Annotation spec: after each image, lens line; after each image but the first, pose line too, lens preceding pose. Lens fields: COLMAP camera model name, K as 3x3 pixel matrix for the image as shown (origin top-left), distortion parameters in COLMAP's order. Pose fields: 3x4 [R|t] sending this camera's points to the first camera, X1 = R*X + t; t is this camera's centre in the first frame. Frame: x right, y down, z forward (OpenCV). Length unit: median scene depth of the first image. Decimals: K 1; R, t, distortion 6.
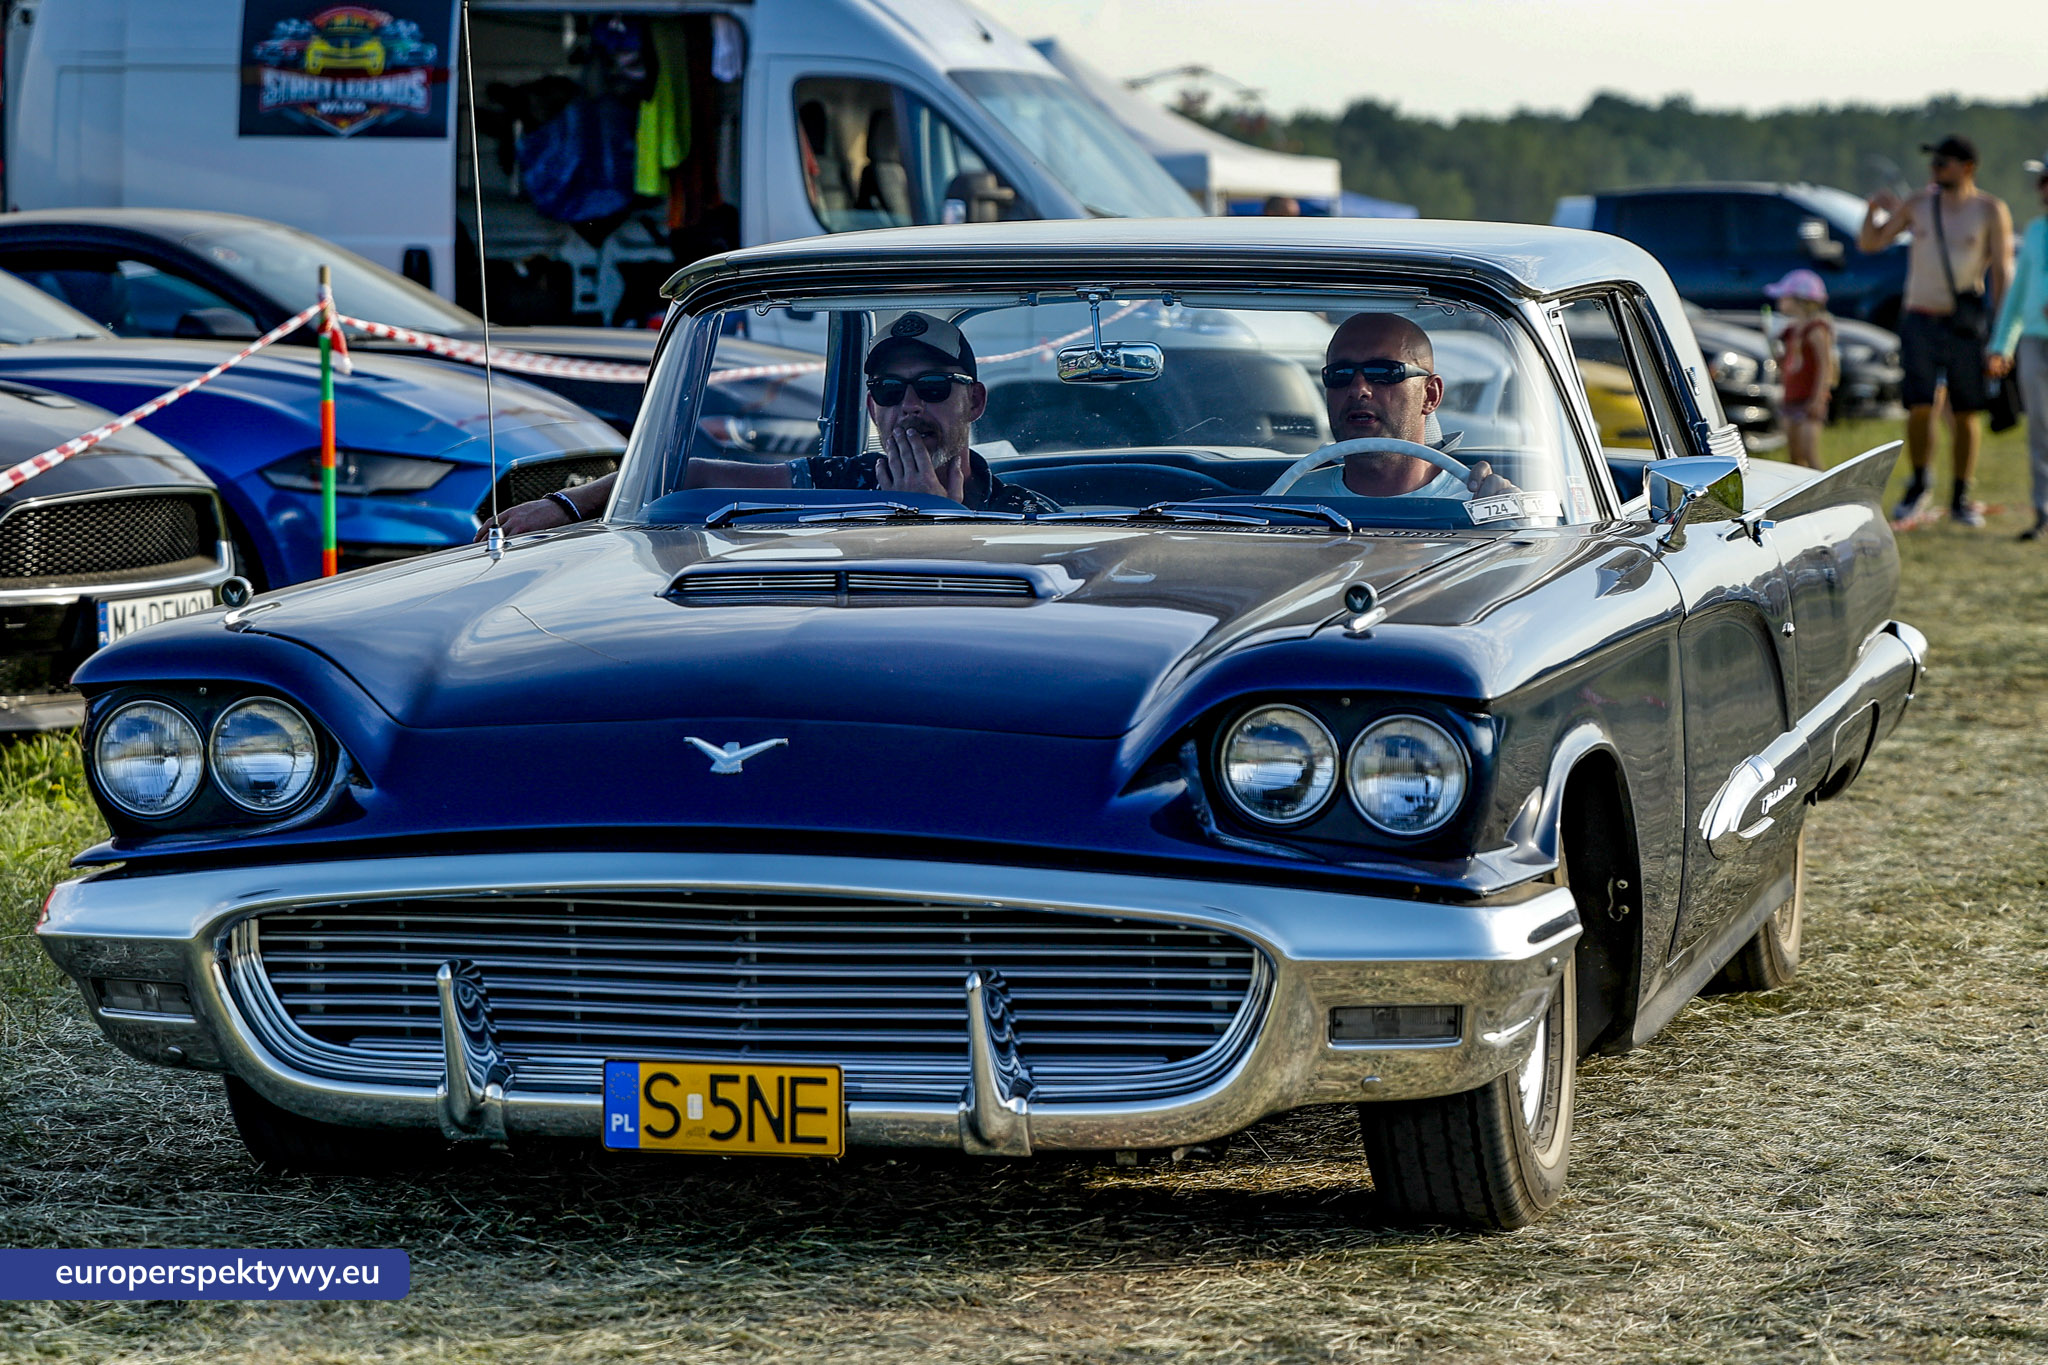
lens RADIAL K [[6076.2, 0, 1224.3], [0, 6076.2, 497.4], [0, 0, 1]] dist [0.248368, 0.000000]
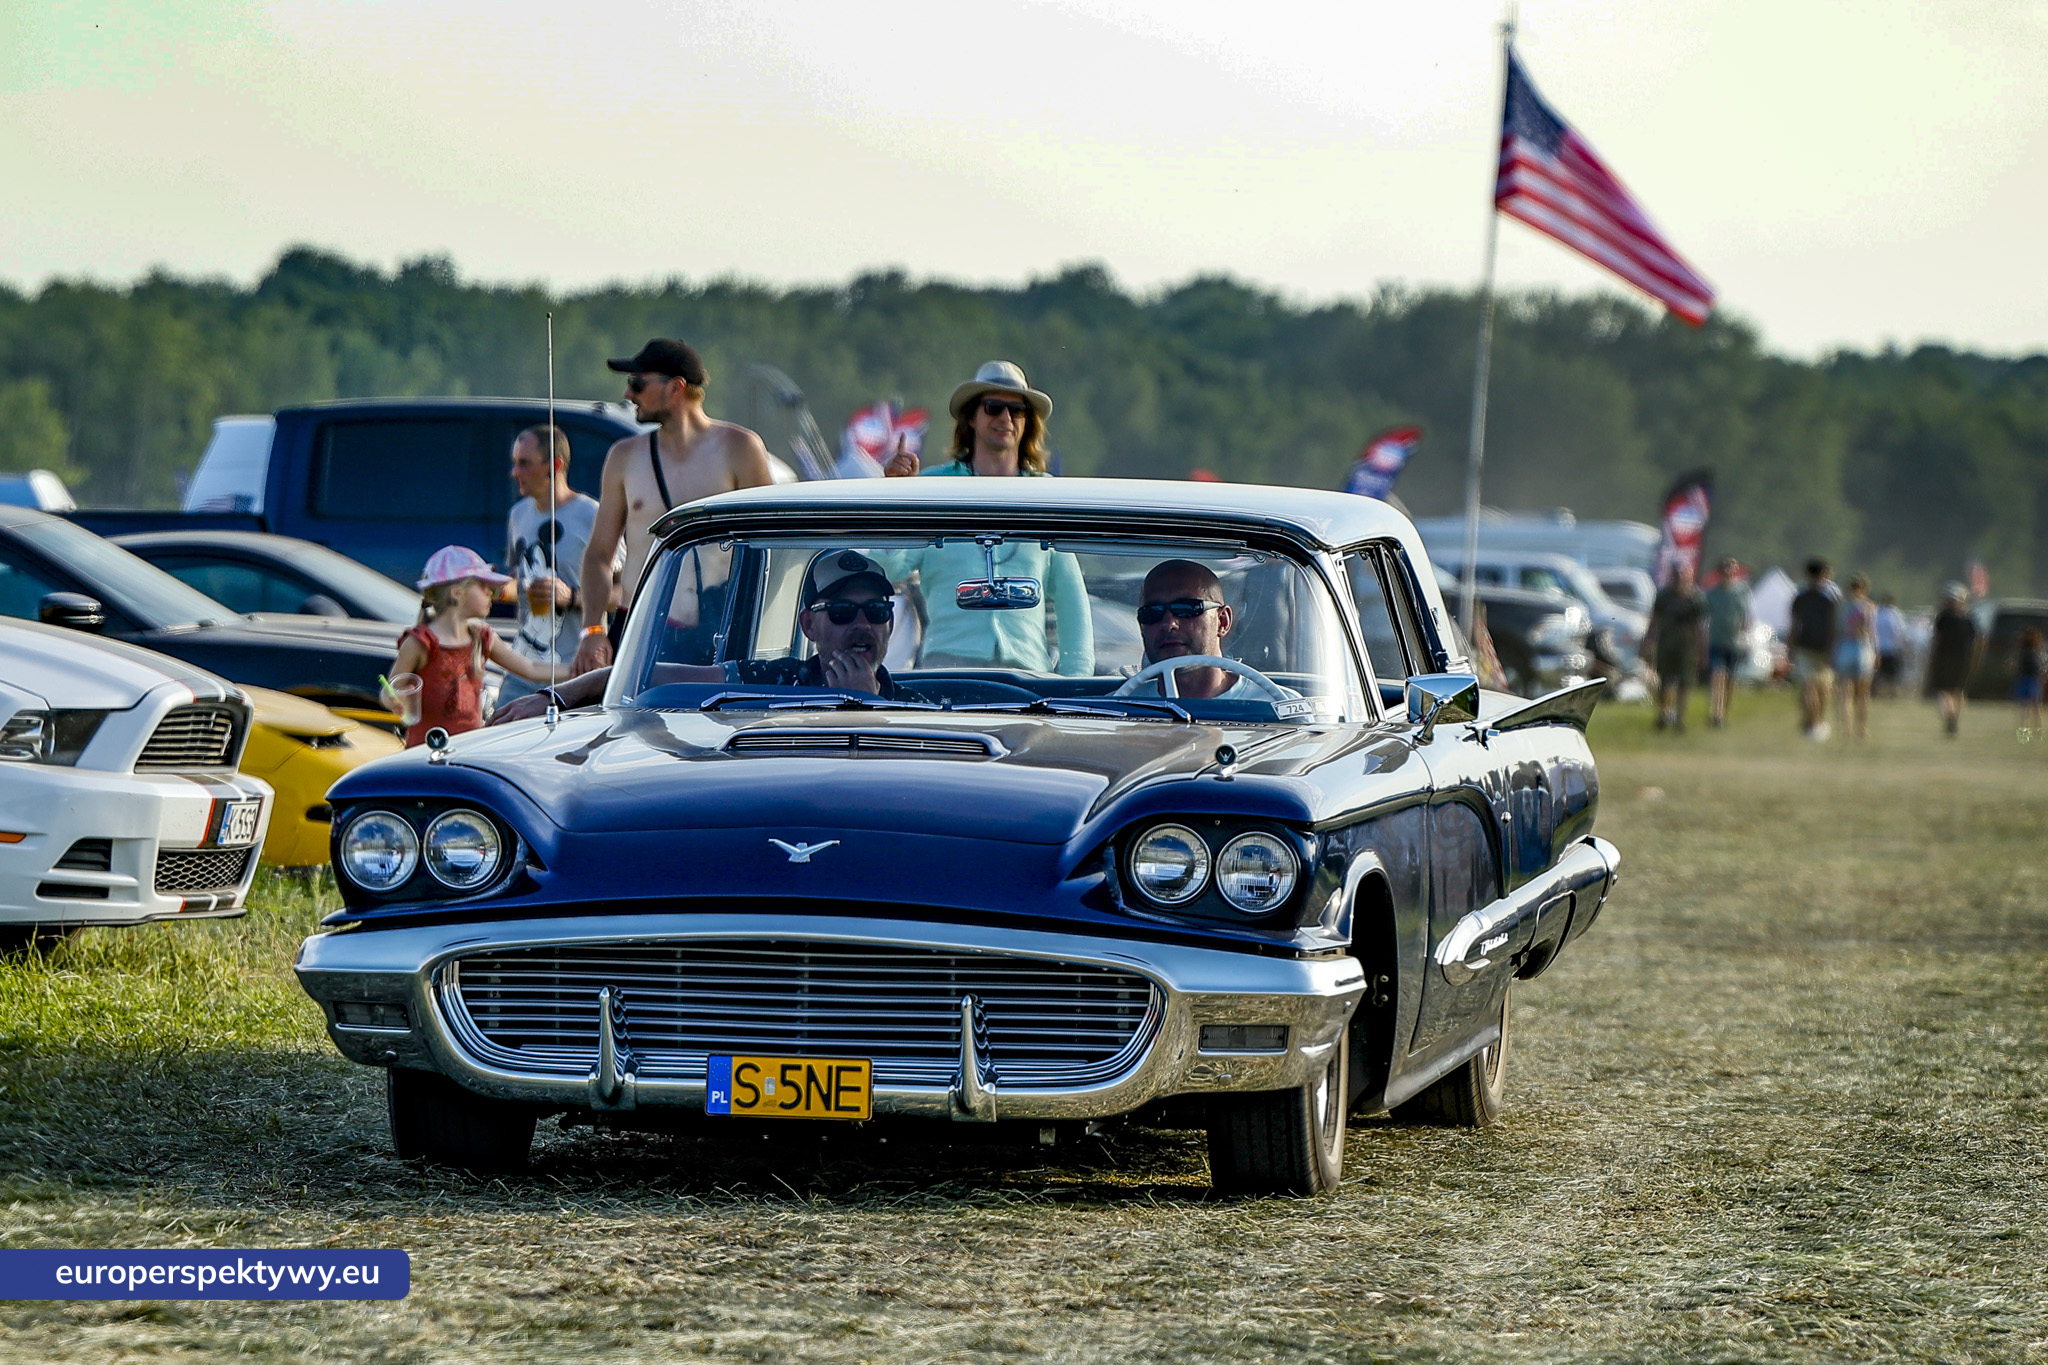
lens RADIAL K [[9329.8, 0, 1017.1], [0, 9329.8, 687.9], [0, 0, 1]] dist [0.403225, 0.000000]
pose [[0.998952, 0.023036, 0.039562, -0.114262], [-0.022523, 0.999657, -0.013370, 0.030555], [-0.039856, 0.012465, 0.999128, -1.229099]]
